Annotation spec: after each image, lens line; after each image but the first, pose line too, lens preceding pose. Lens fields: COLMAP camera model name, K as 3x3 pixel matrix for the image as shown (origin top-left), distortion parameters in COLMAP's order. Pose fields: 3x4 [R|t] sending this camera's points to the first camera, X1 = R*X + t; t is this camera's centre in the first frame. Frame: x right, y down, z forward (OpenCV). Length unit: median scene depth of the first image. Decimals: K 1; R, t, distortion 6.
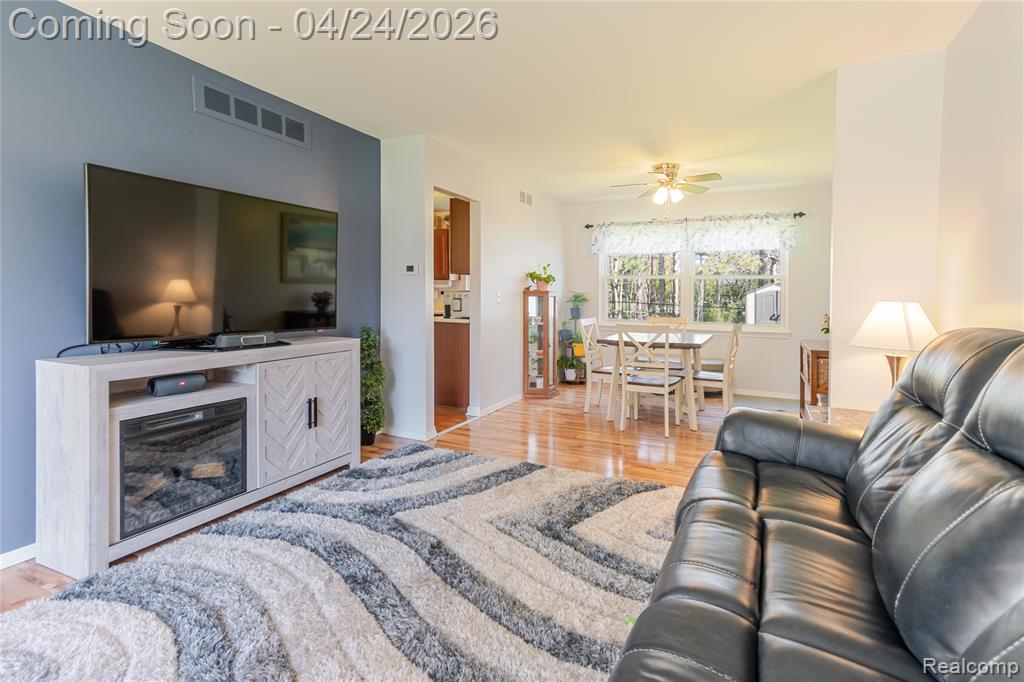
lens RADIAL K [[500.1, 0, 513.0], [0, 500.1, 305.7], [0, 0, 1]] dist [0.010521, 0.000761]
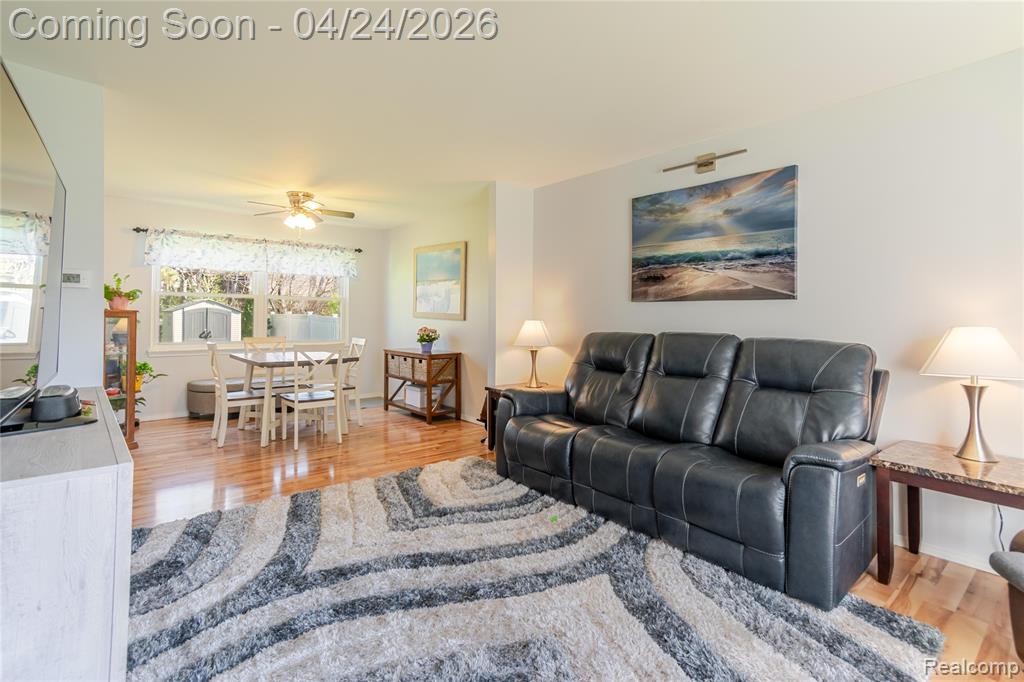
lens RADIAL K [[500.1, 0, 513.0], [0, 500.1, 305.7], [0, 0, 1]] dist [0.010521, 0.000761]
pose [[0.405523, 0.012732, 0.913996, -0.407456], [0.016010, 0.999651, -0.021028, -0.010535], [-0.913945, 0.023160, 0.405178, 0.137846]]
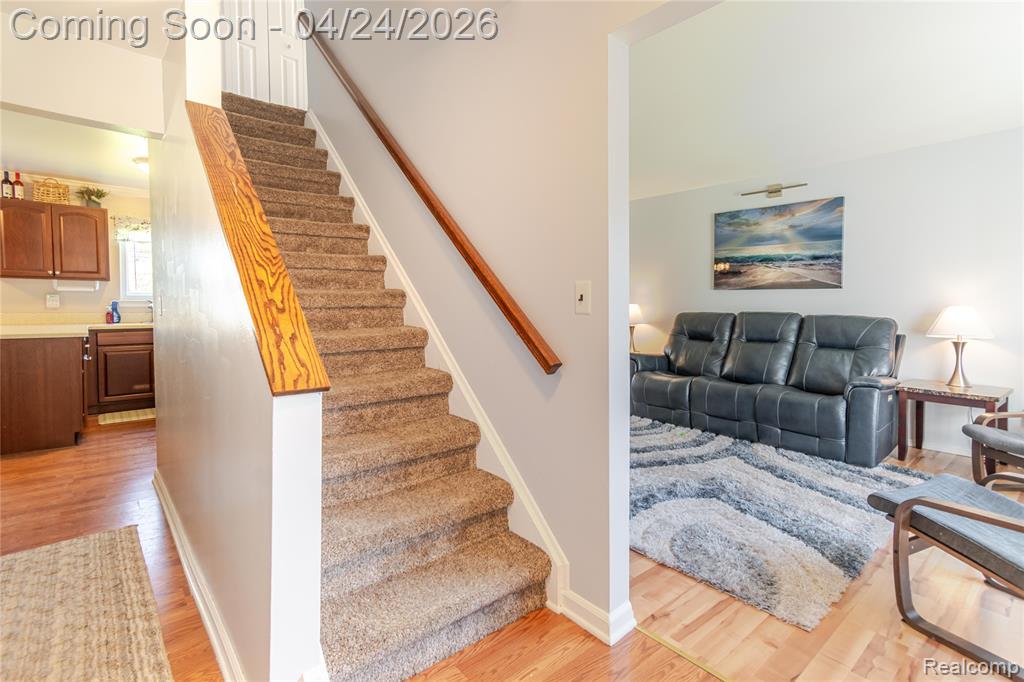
lens RADIAL K [[500.1, 0, 513.0], [0, 500.1, 305.7], [0, 0, 1]] dist [0.010521, 0.000761]
pose [[0.403314, -0.022623, 0.914782, -0.727200], [0.023358, 0.999623, 0.014424, -0.020041], [-0.914764, 0.015550, 0.403690, 0.233005]]
